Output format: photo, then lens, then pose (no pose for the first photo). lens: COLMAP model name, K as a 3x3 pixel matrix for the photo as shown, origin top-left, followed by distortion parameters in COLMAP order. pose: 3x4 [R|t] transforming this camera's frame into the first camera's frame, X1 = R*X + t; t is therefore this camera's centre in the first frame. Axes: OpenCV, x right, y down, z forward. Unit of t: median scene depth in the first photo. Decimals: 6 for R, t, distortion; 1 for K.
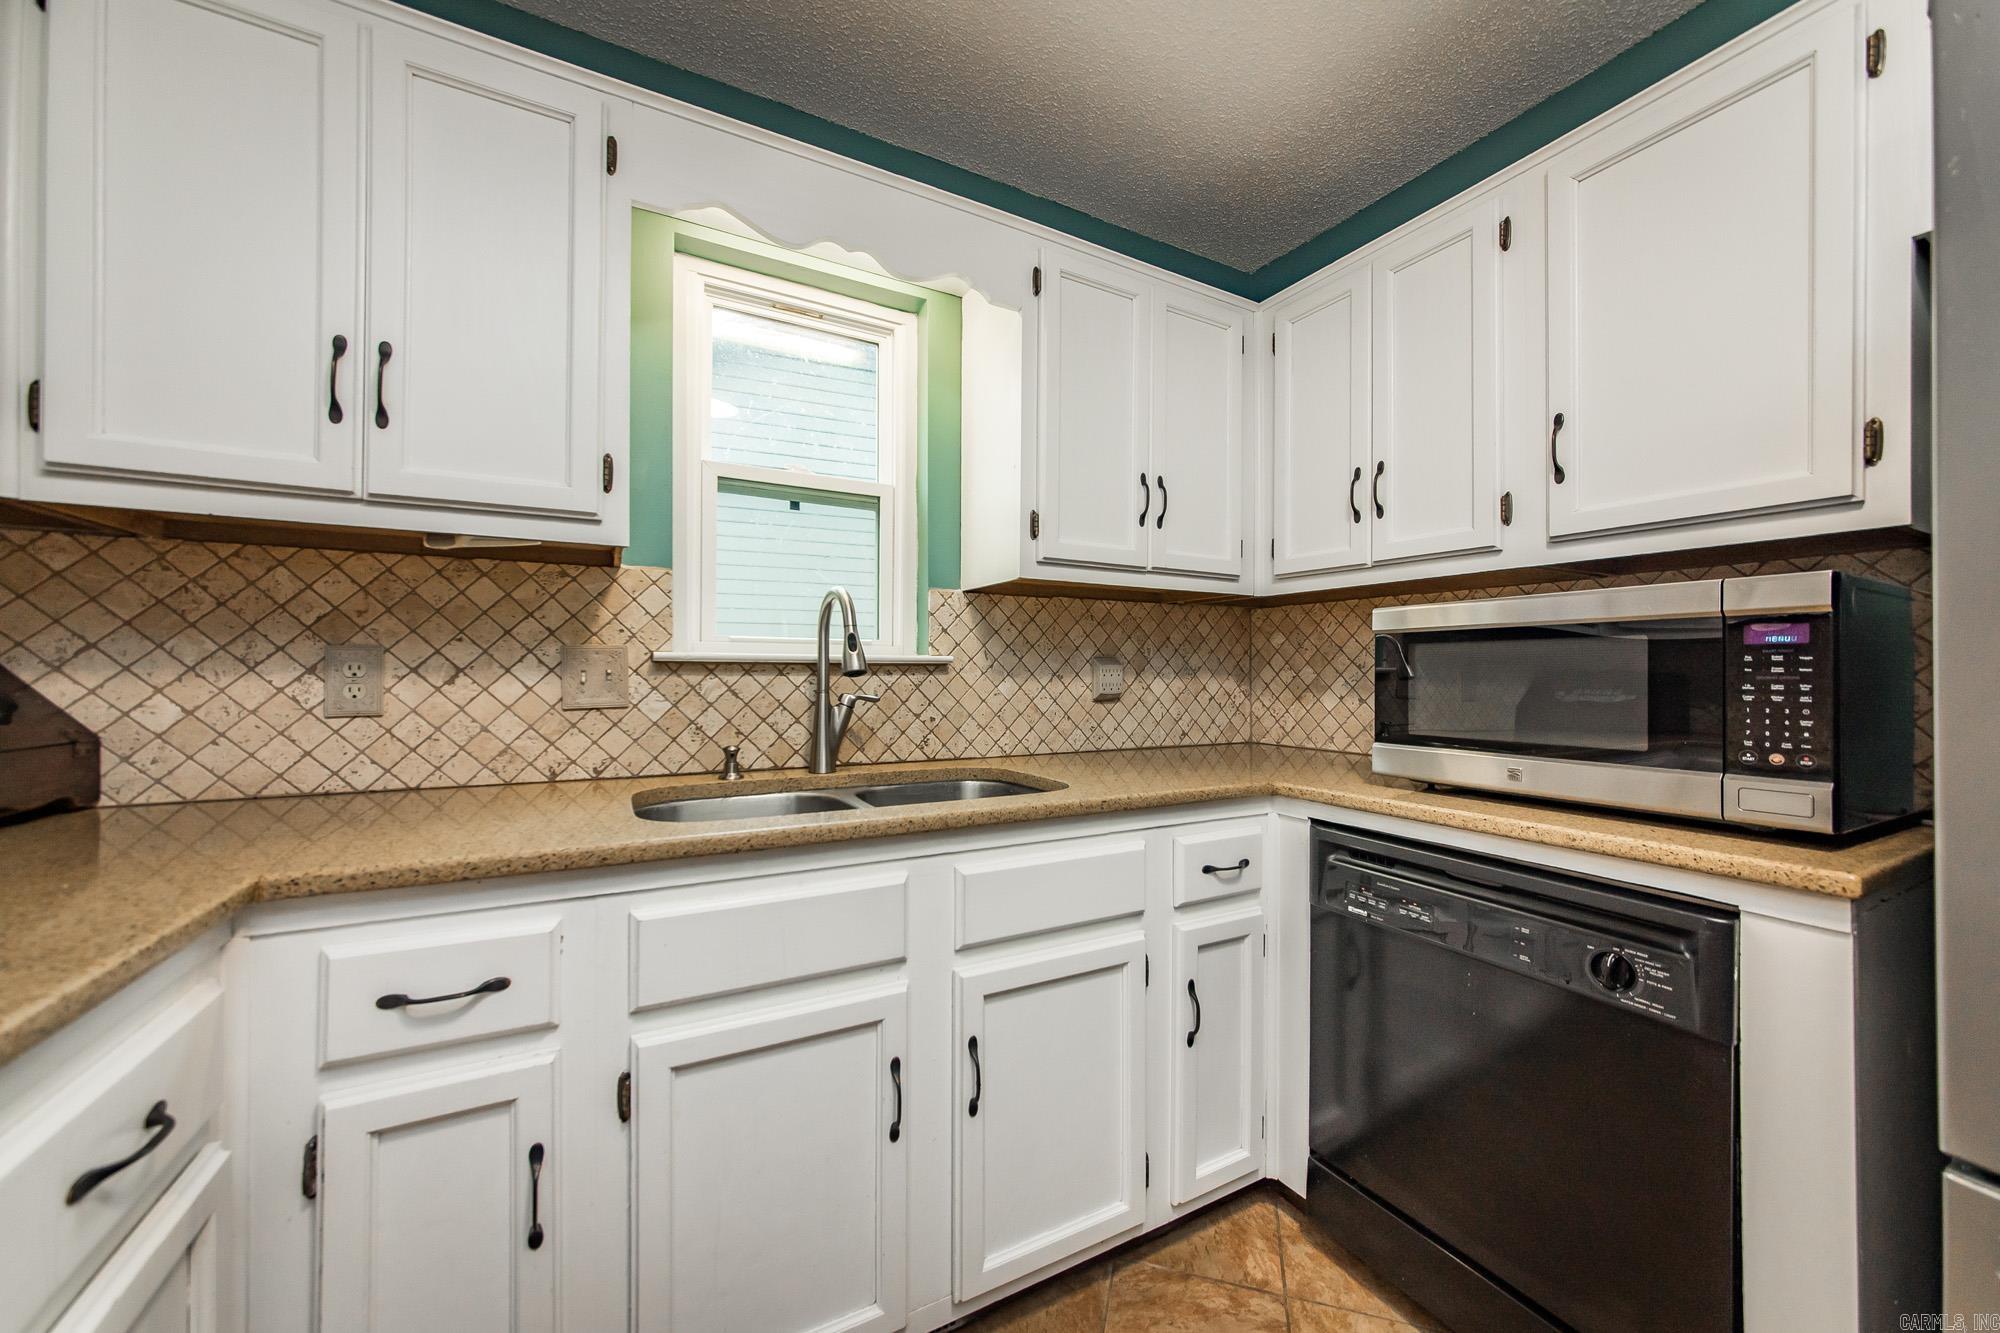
lens RADIAL K [[721.3, 0, 985.4], [0, 721.3, 664.5], [0, 0, 1]] dist [-0.005784, 0.000046]
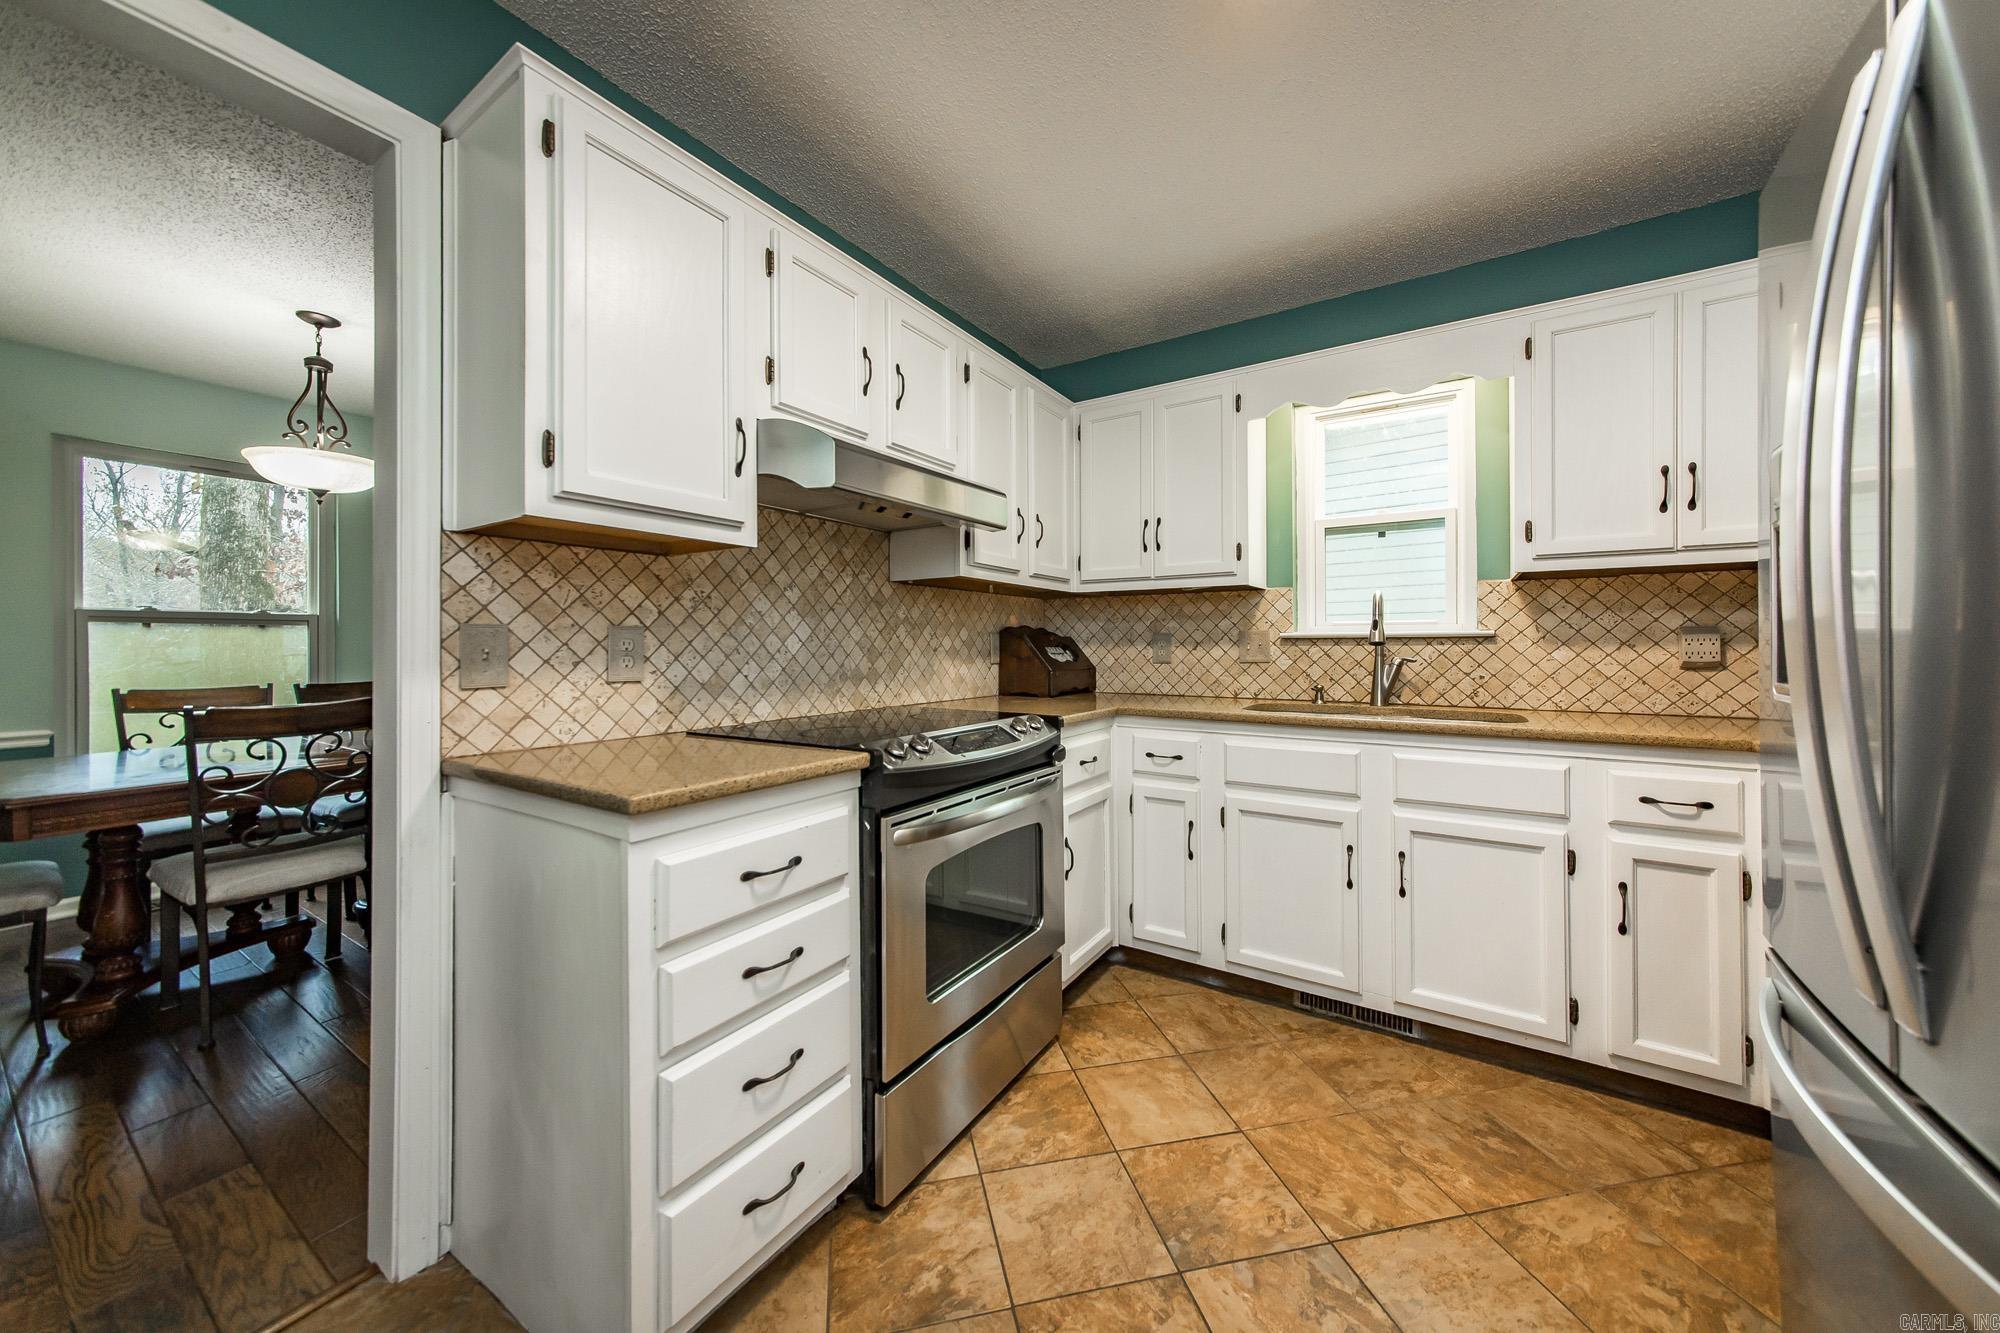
lens RADIAL K [[721.3, 0, 985.4], [0, 721.3, 664.5], [0, 0, 1]] dist [-0.005784, 0.000046]
pose [[0.464595, 0.017326, -0.885354, 0.803182], [0.013622, 0.999550, 0.026709, 0.003498], [0.885418, -0.024469, 0.464150, -0.527095]]
